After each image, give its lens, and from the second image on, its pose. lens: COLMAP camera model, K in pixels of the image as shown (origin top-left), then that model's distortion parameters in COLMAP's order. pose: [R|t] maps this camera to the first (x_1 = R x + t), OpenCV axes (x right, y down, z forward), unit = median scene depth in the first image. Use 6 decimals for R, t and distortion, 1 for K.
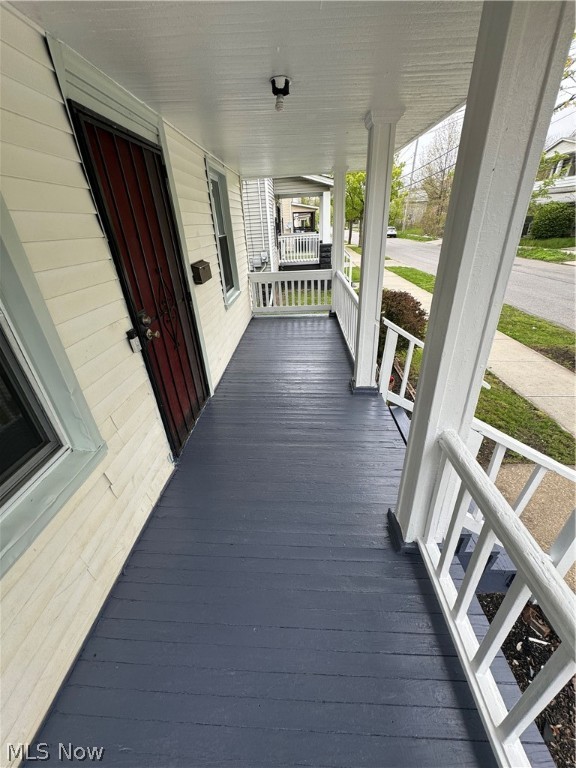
lens RADIAL K [[306.7, 0, 286.8], [0, 306.7, 384.8], [0, 0, 1]] dist [-0.001412, 0.000574]
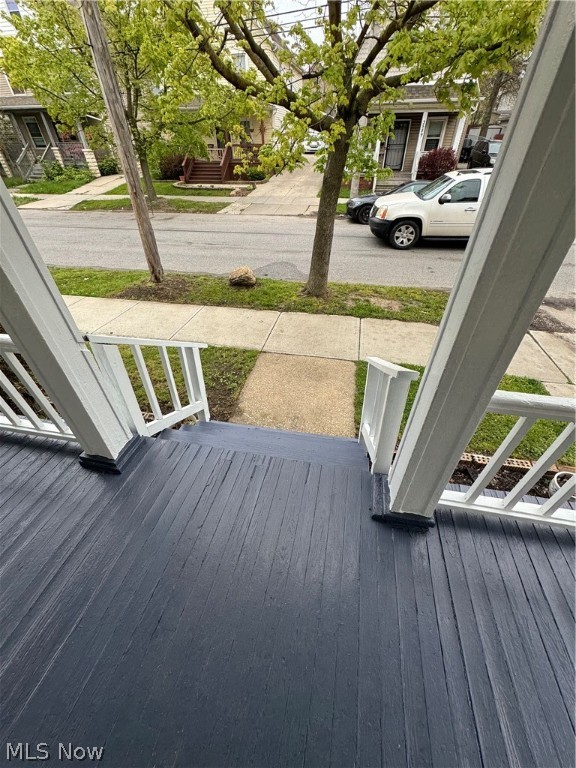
lens RADIAL K [[306.7, 0, 289.7], [0, 306.7, 382.8], [0, 0, 1]] dist [-0.001412, 0.000574]
pose [[0.148213, -0.579268, 0.801549, -0.045615], [0.464832, 0.756196, 0.460541, -0.100354], [-0.872906, 0.304328, 0.381340, 0.222983]]
